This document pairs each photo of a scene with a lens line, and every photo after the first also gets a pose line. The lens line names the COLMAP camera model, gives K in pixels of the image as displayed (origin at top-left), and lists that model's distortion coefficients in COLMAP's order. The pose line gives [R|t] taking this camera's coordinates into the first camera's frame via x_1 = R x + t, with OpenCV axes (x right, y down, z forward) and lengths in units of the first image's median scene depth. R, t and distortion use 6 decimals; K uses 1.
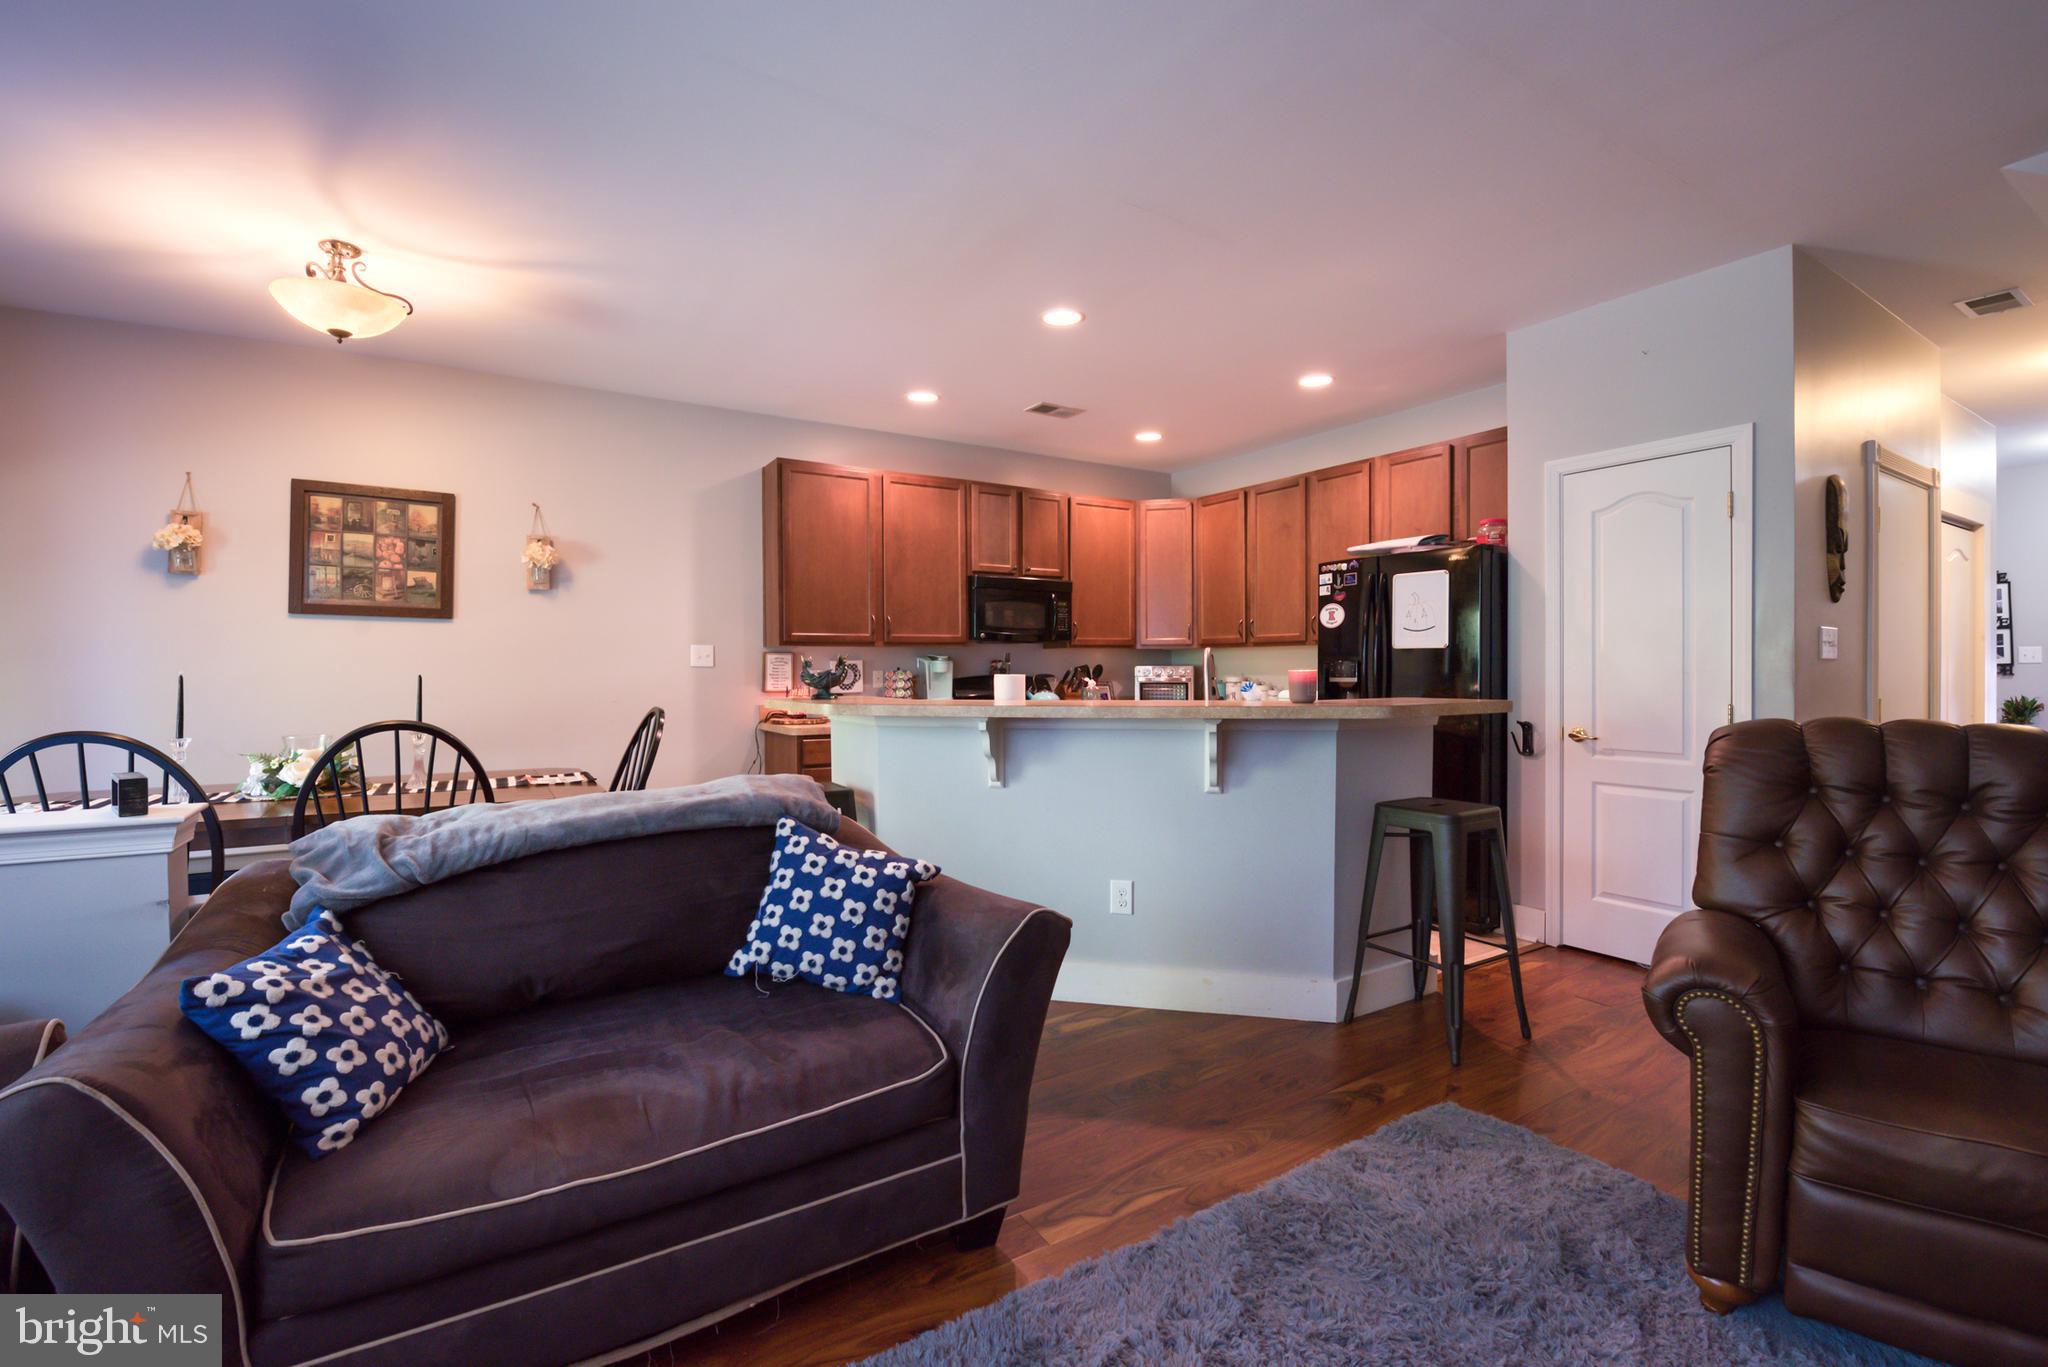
lens RADIAL K [[886.5, 0, 1046.2], [0, 886.5, 668.3], [0, 0, 1]] dist [-0.007729, -0.008535]
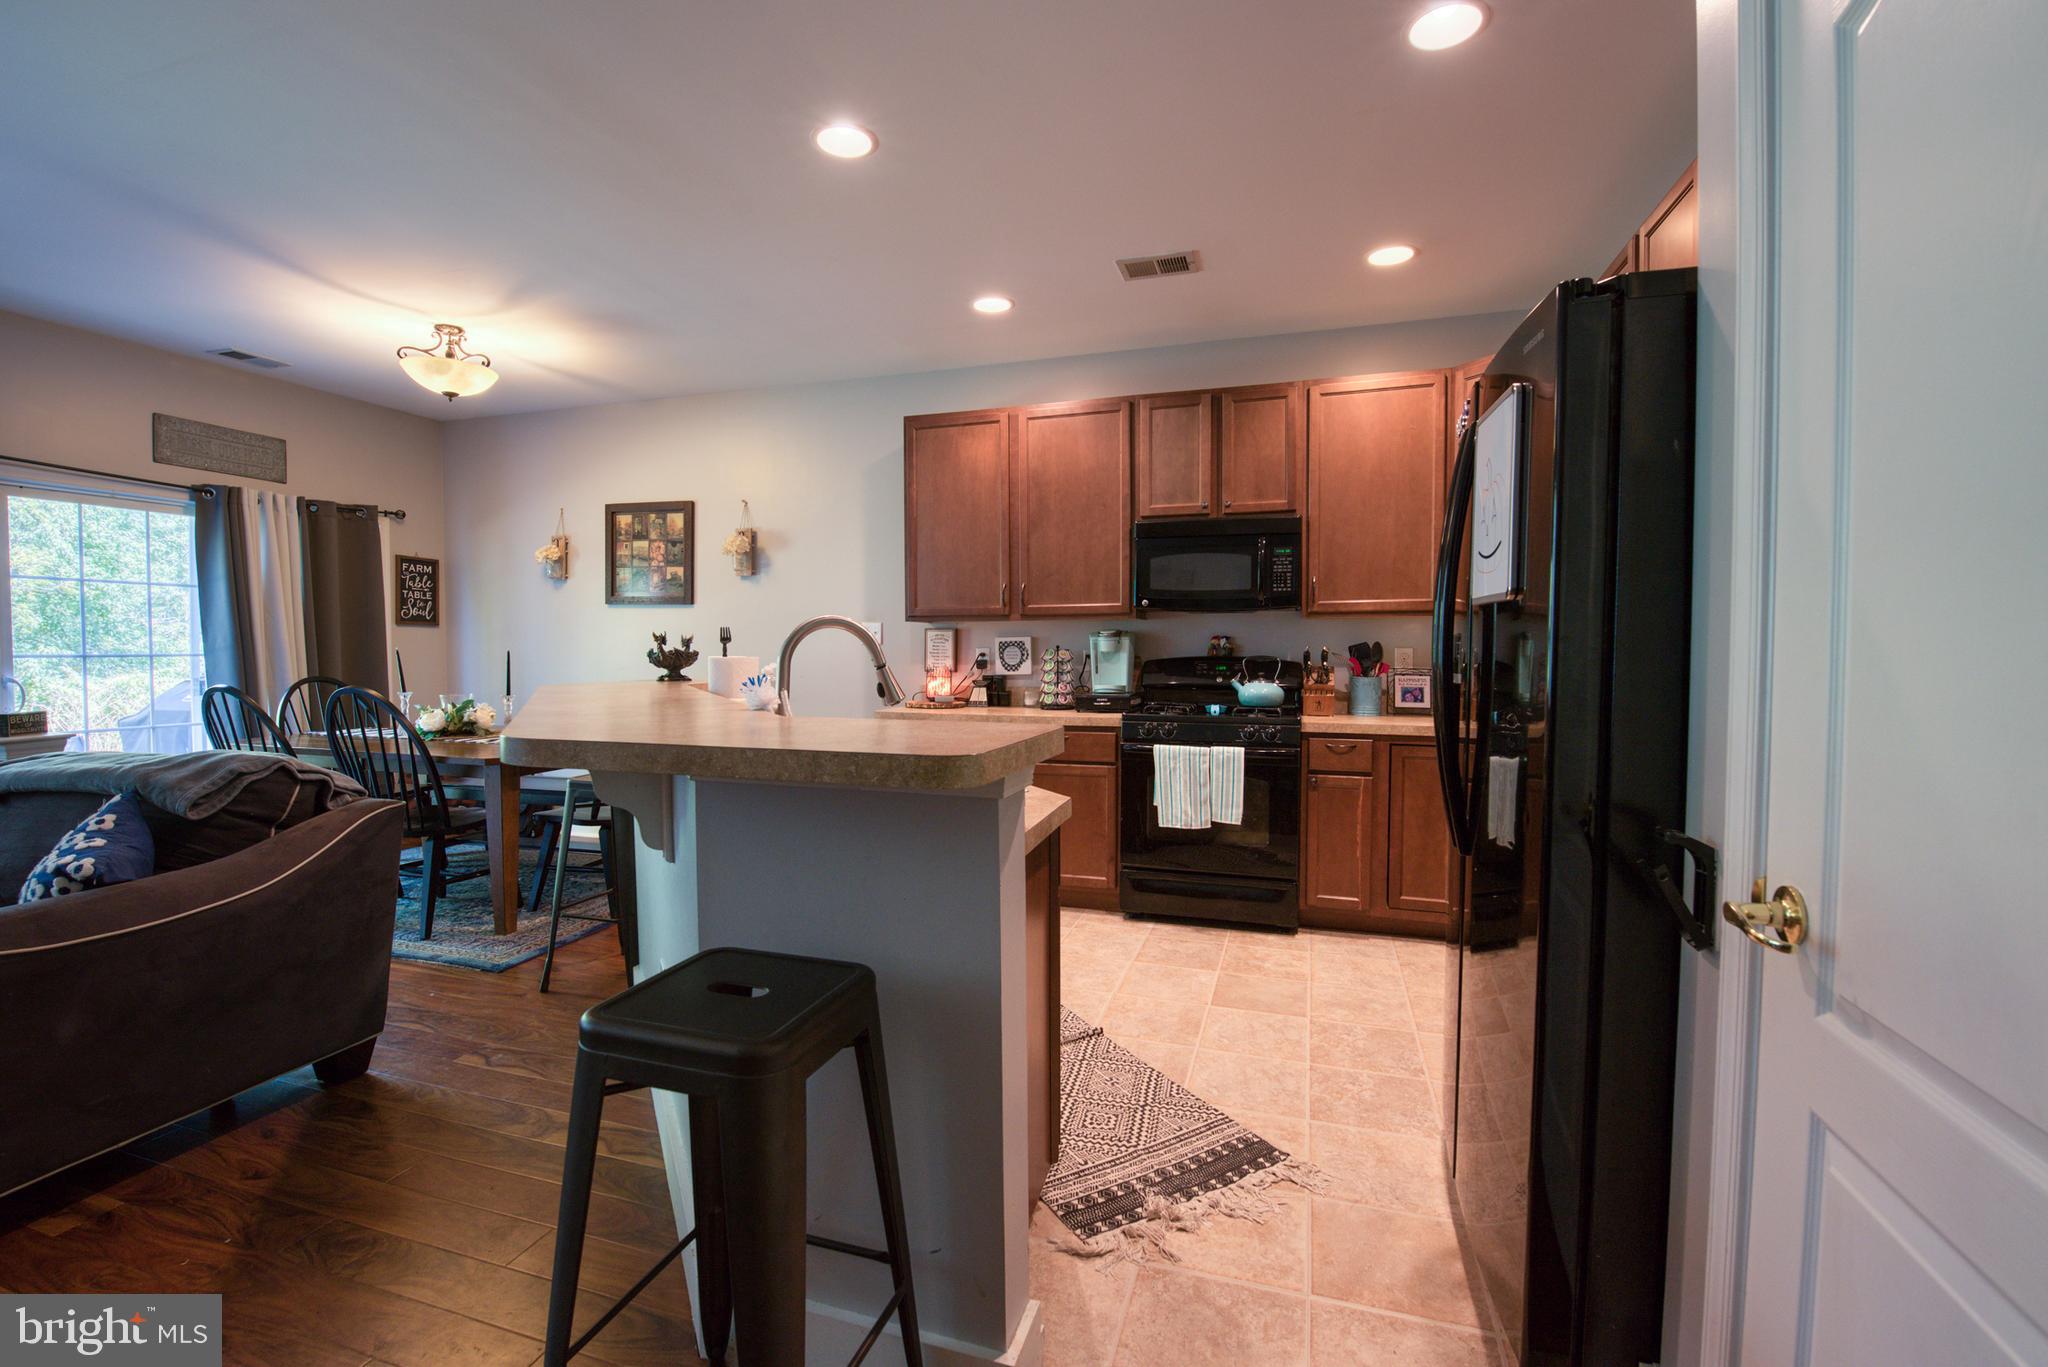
lens RADIAL K [[886.5, 0, 1017.5], [0, 886.5, 676.2], [0, 0, 1]] dist [-0.007729, -0.008535]
pose [[0.635699, 0.030276, -0.771343, 0.559927], [-0.001973, 0.999291, 0.037598, -0.003640], [0.771934, -0.022379, 0.635308, 0.570368]]
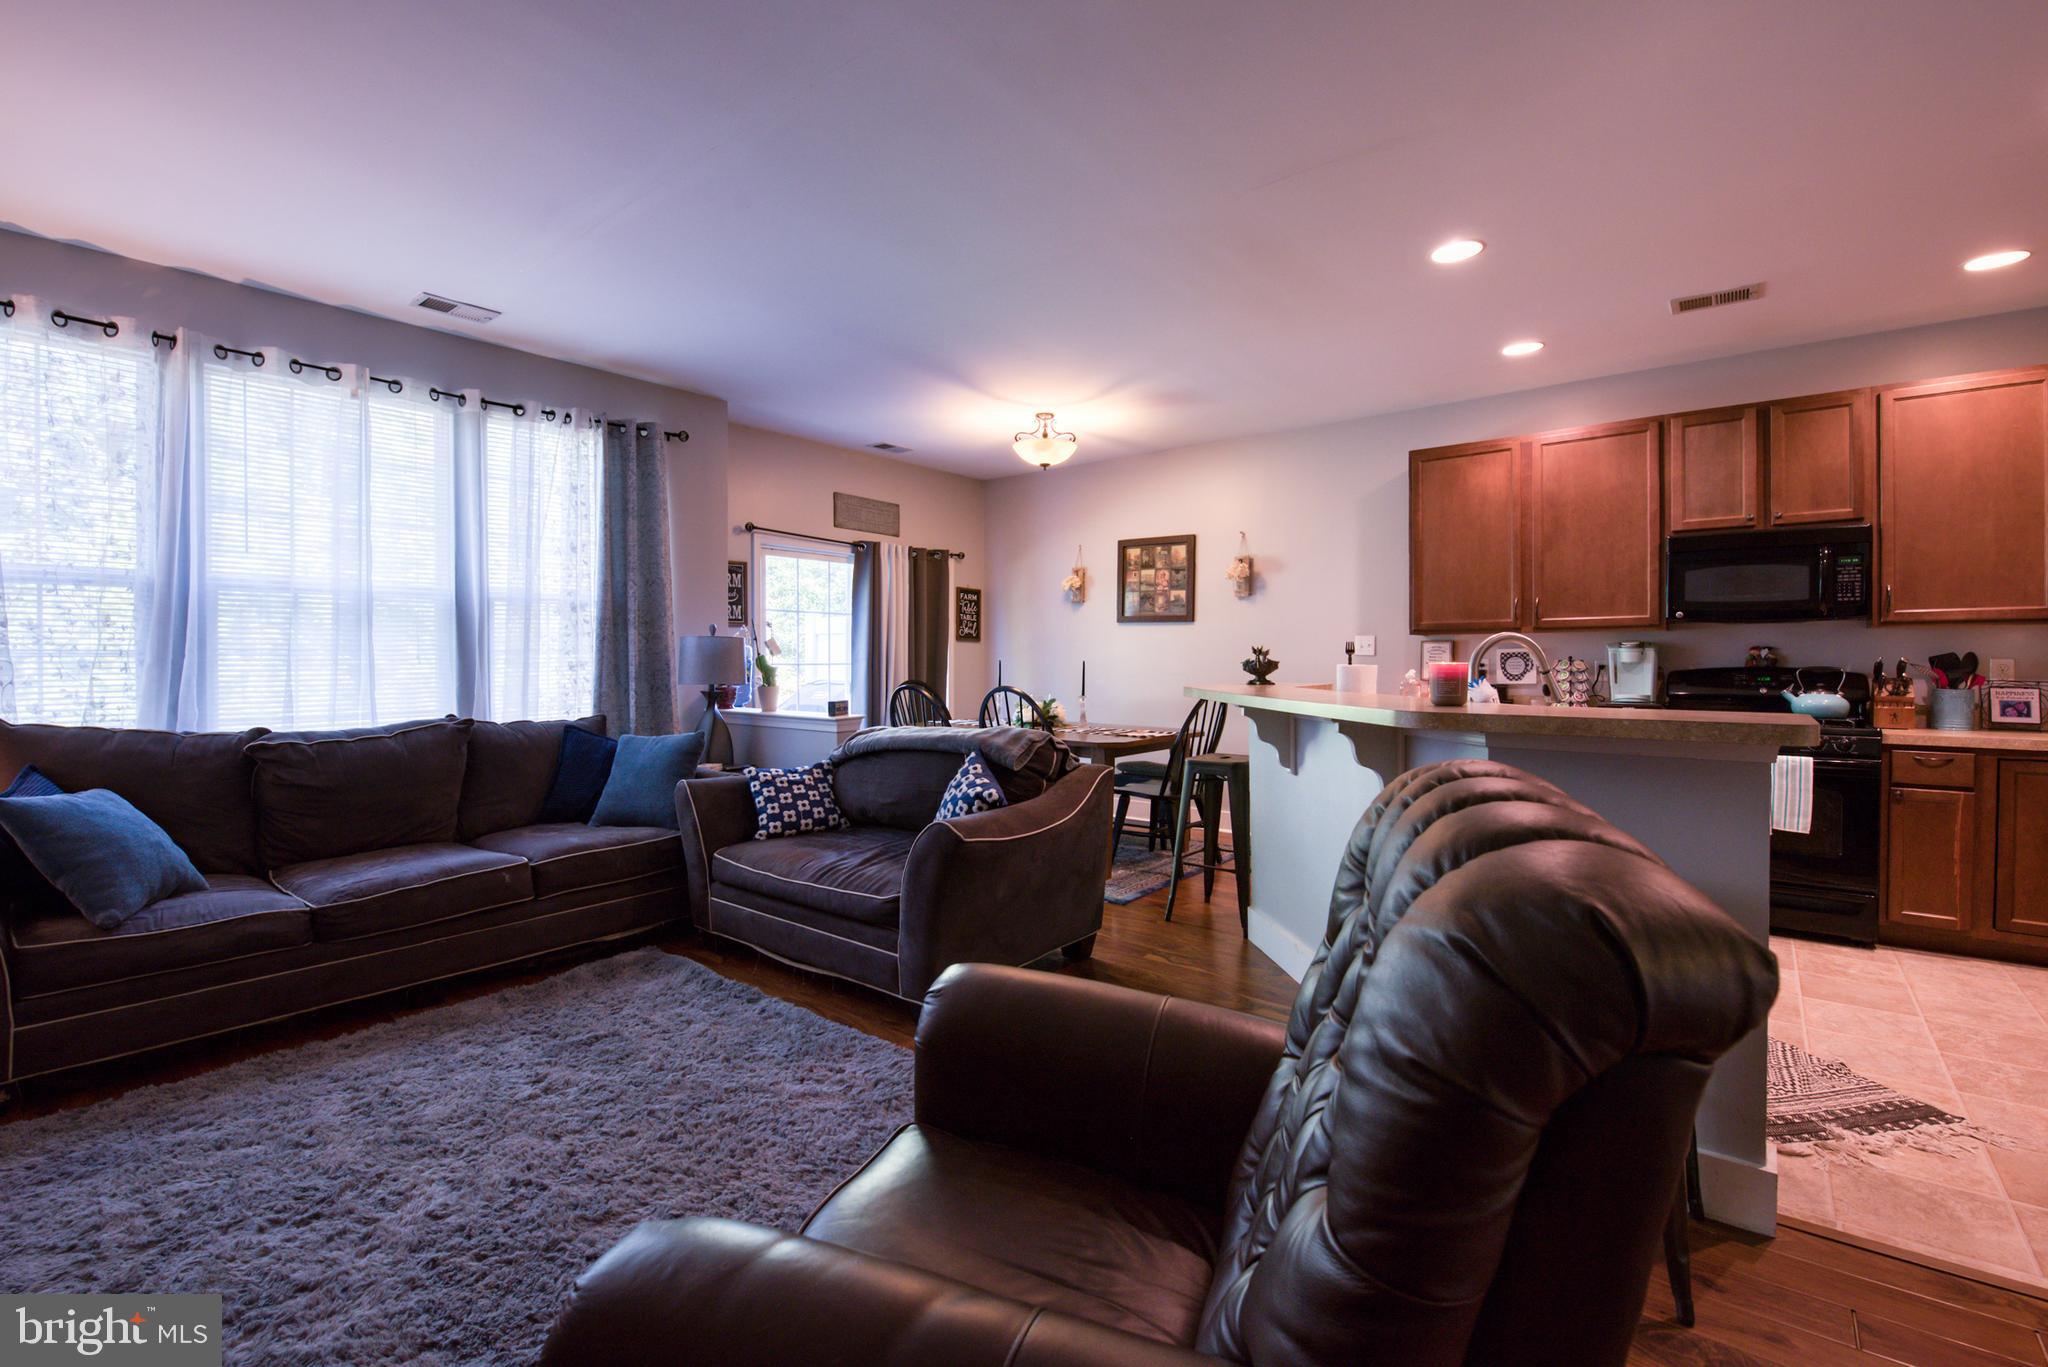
lens RADIAL K [[886.5, 0, 1016.8], [0, 886.5, 668.3], [0, 0, 1]] dist [-0.007729, -0.008535]
pose [[0.307316, 0.014751, -0.951493, 0.611988], [0.000105, 0.999879, 0.015536, -0.002865], [0.951608, -0.004874, 0.307277, 0.285372]]
